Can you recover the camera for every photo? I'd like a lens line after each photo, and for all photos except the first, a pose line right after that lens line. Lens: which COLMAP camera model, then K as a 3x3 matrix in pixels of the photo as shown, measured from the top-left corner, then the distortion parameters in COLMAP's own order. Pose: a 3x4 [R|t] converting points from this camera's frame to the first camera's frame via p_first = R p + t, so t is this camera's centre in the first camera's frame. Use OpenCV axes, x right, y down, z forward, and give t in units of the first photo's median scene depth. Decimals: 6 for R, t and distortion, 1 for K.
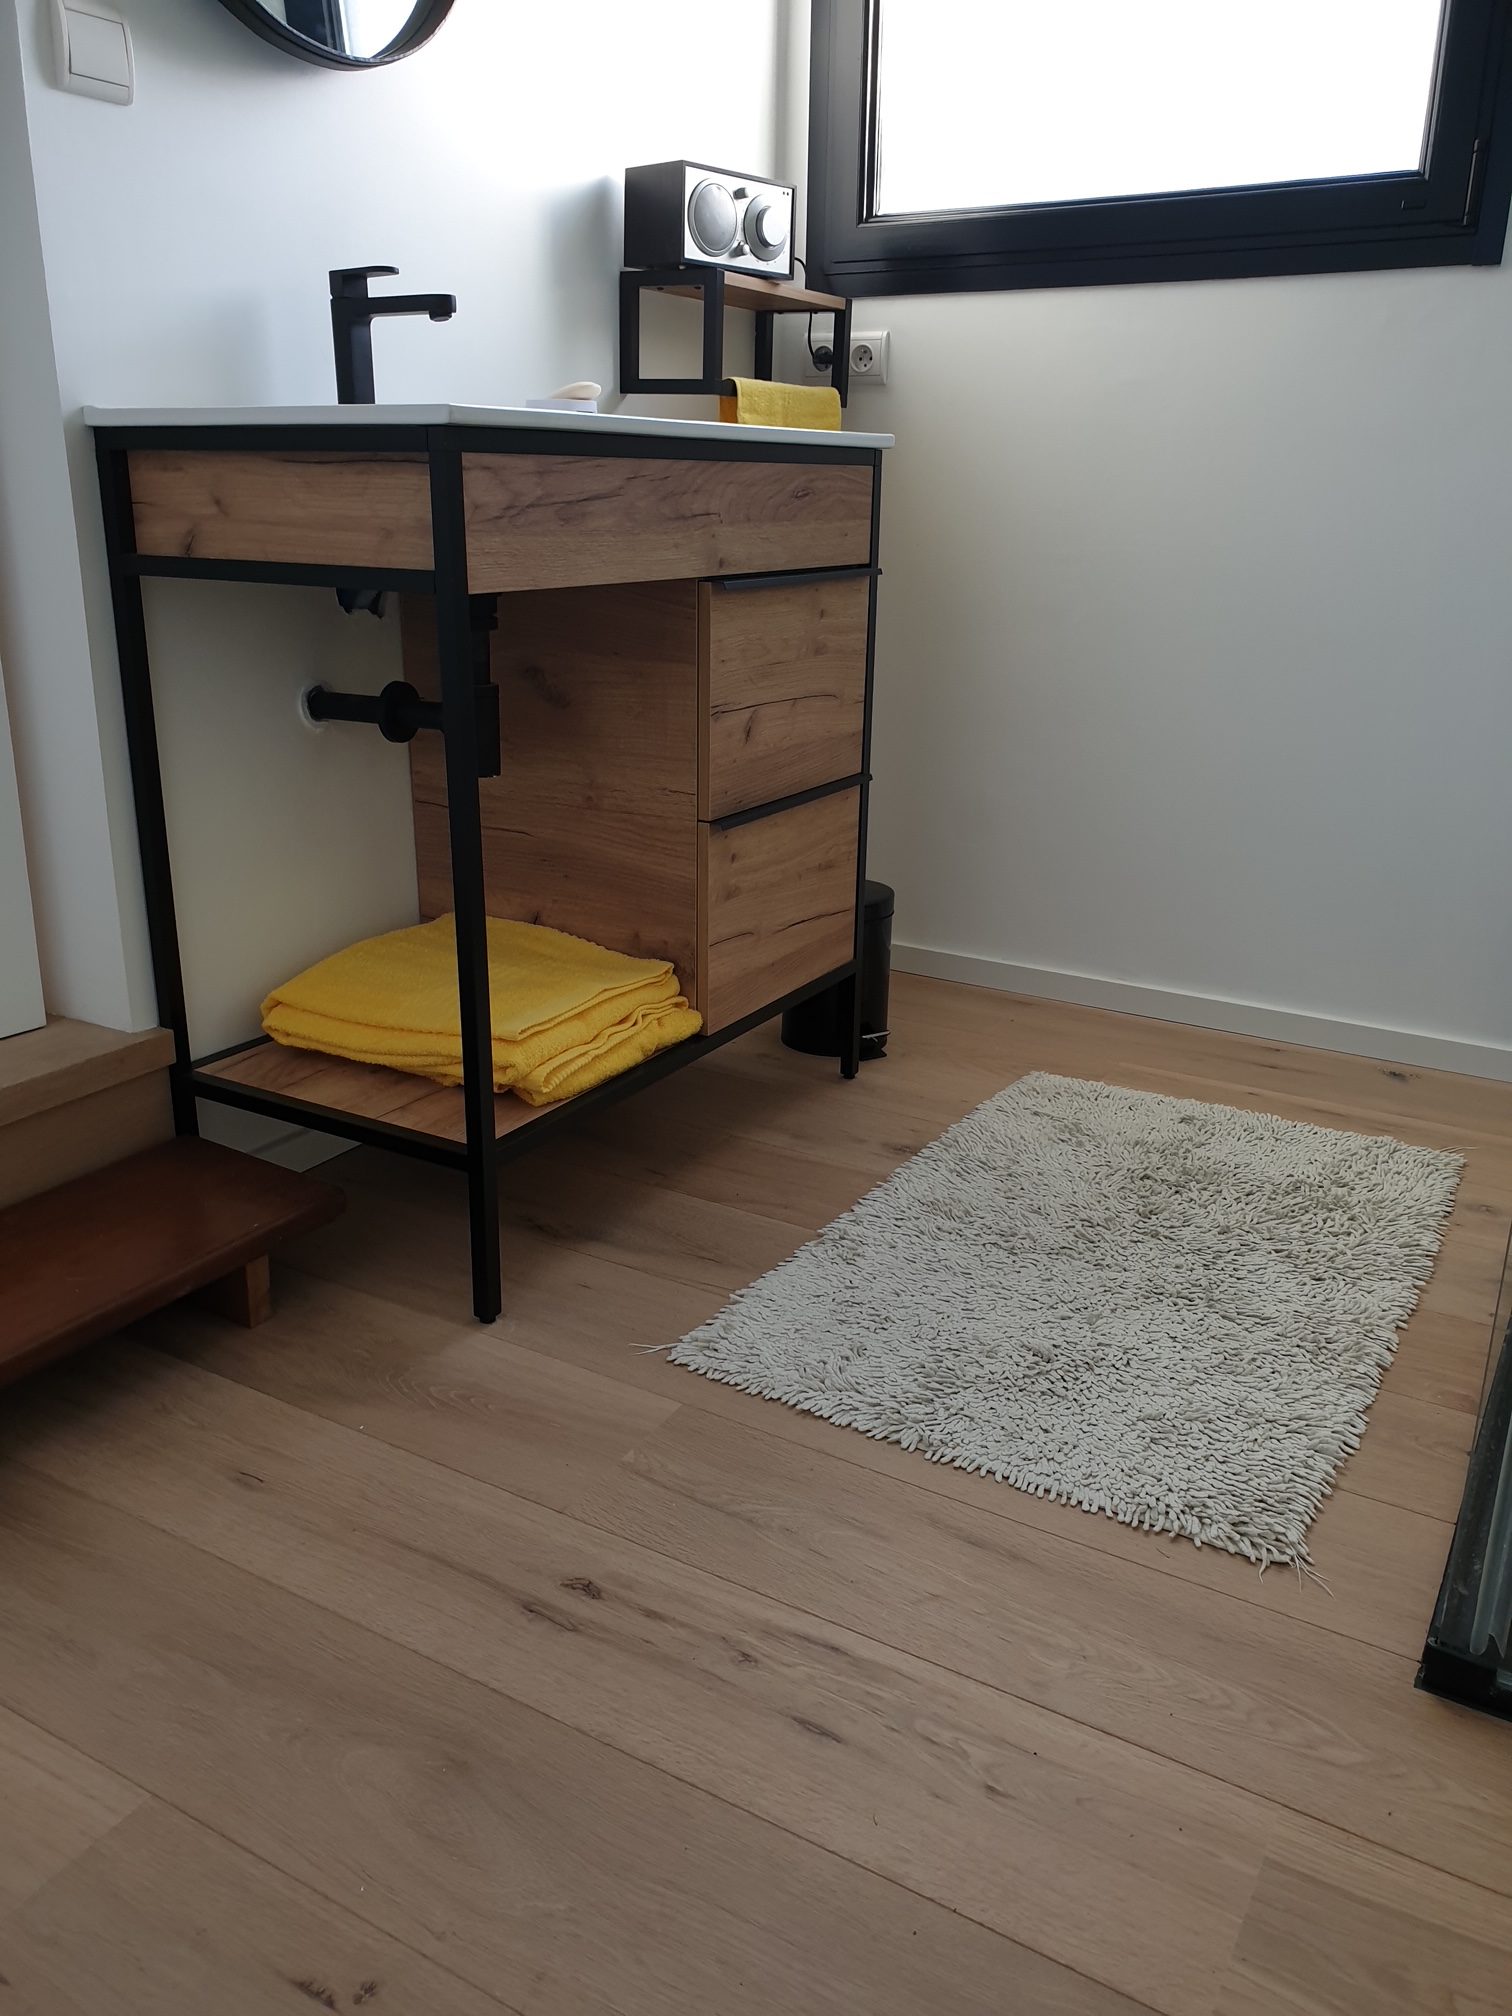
lens RADIAL K [[1588.8, 0, 756.0], [0, 1588.8, 1008.0], [0, 0, 1]] dist [0.025587, 0.013947]
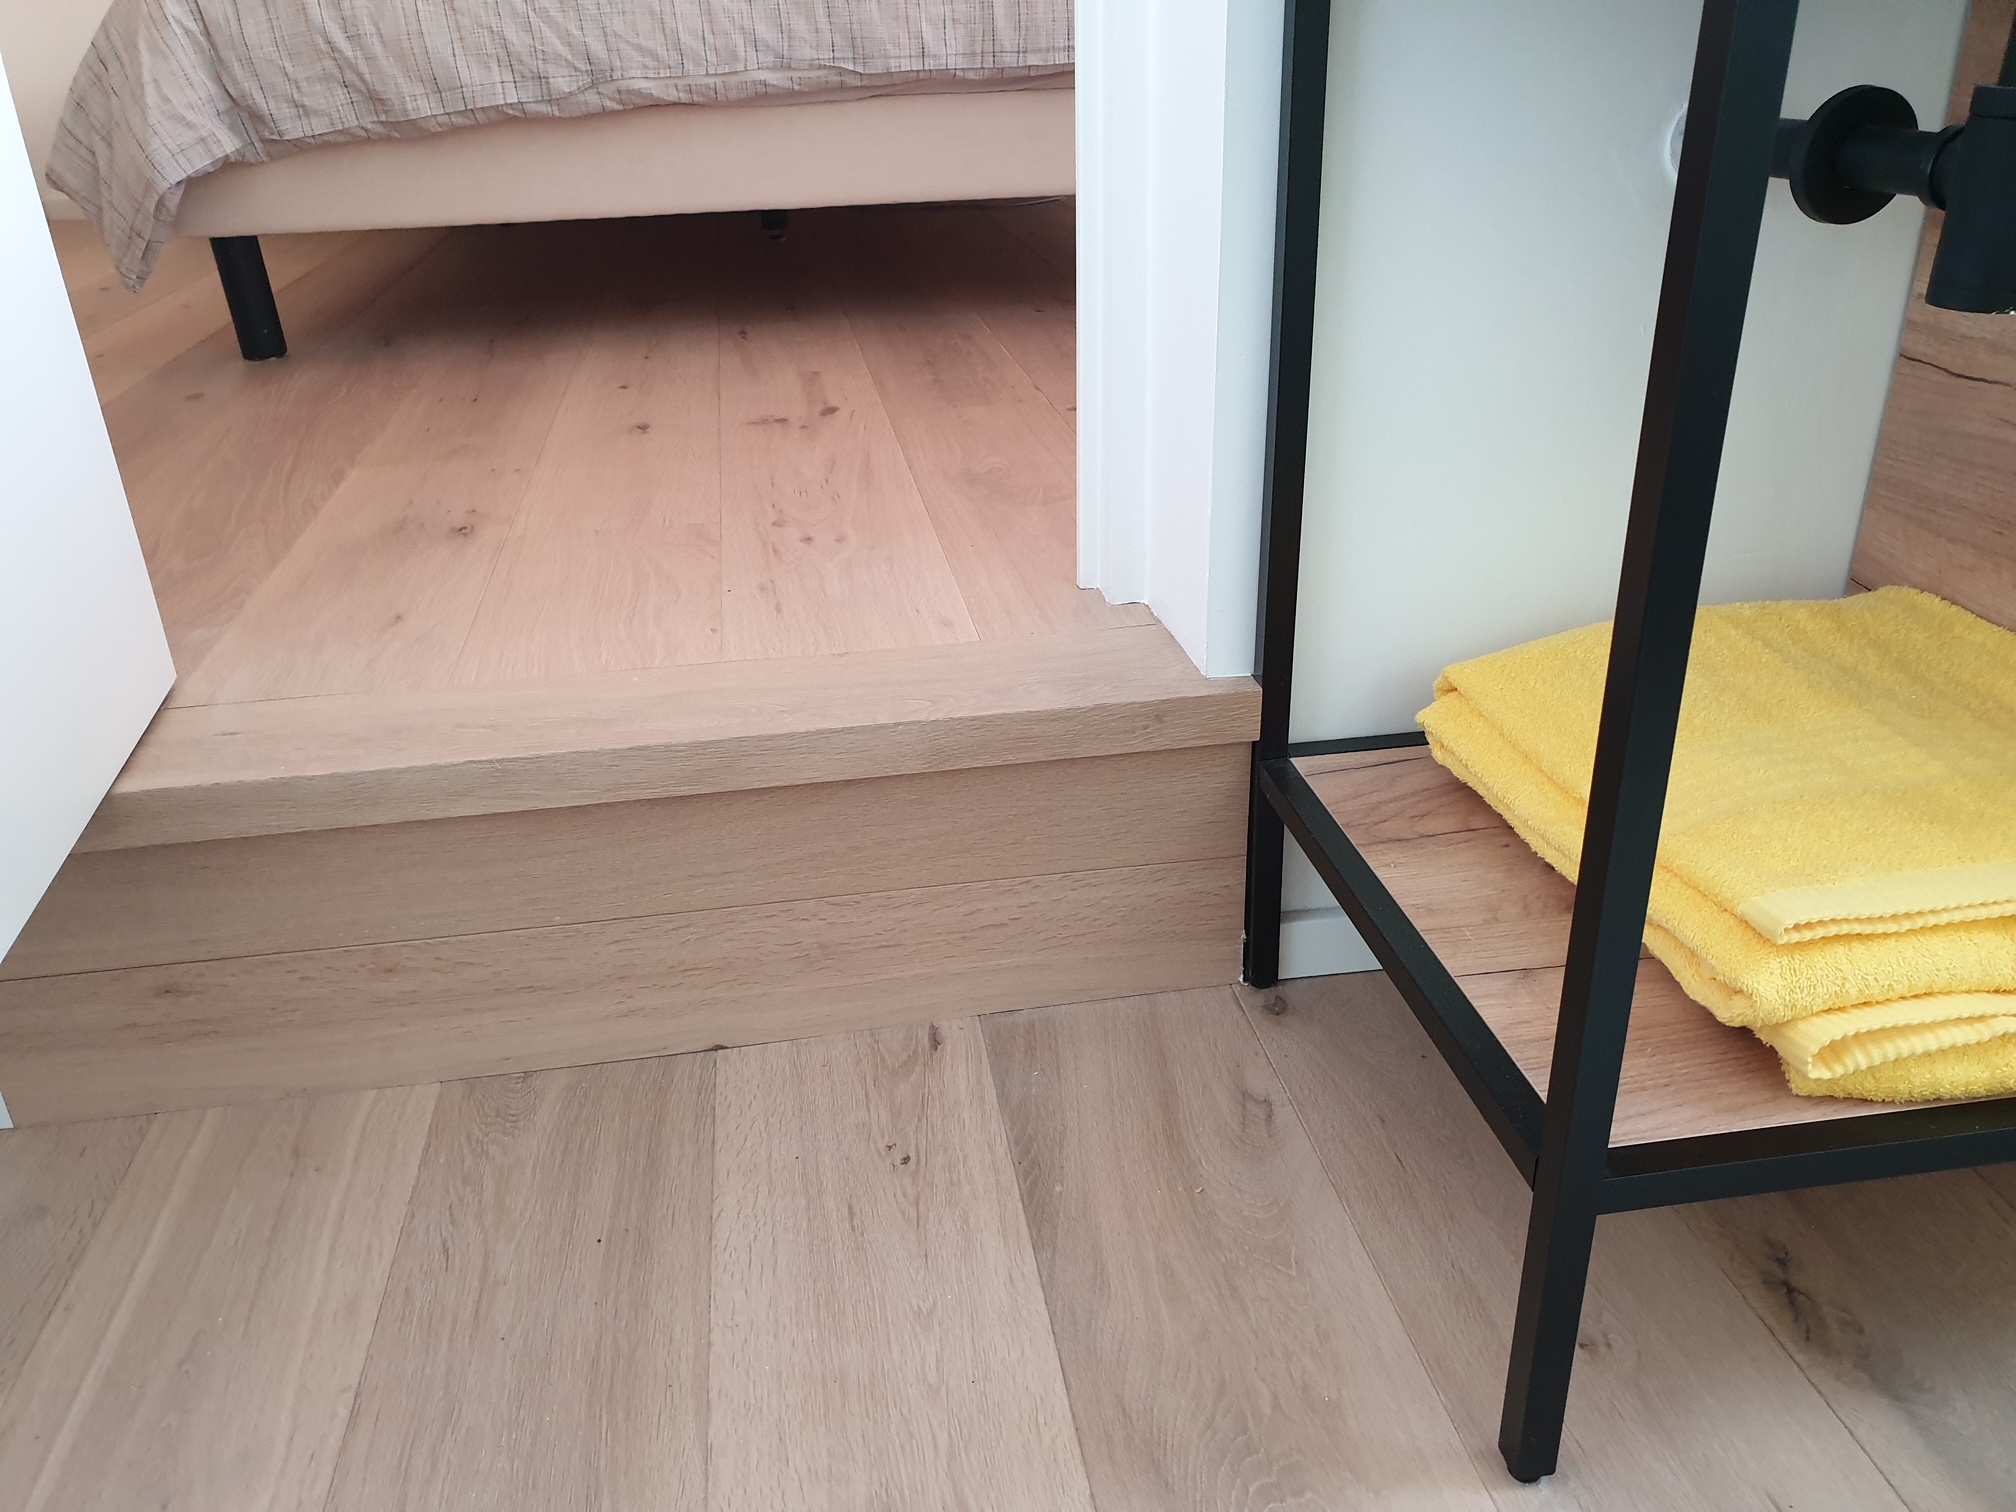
lens RADIAL K [[1588.8, 0, 1008.0], [0, 1588.8, 756.0], [0, 0, 1]] dist [0.025587, 0.013947]
pose [[0.633860, 0.303855, -0.711262, 0.009835], [-0.203196, 0.952717, 0.225922, -0.091424], [0.746279, 0.001323, 0.665631, 0.619720]]
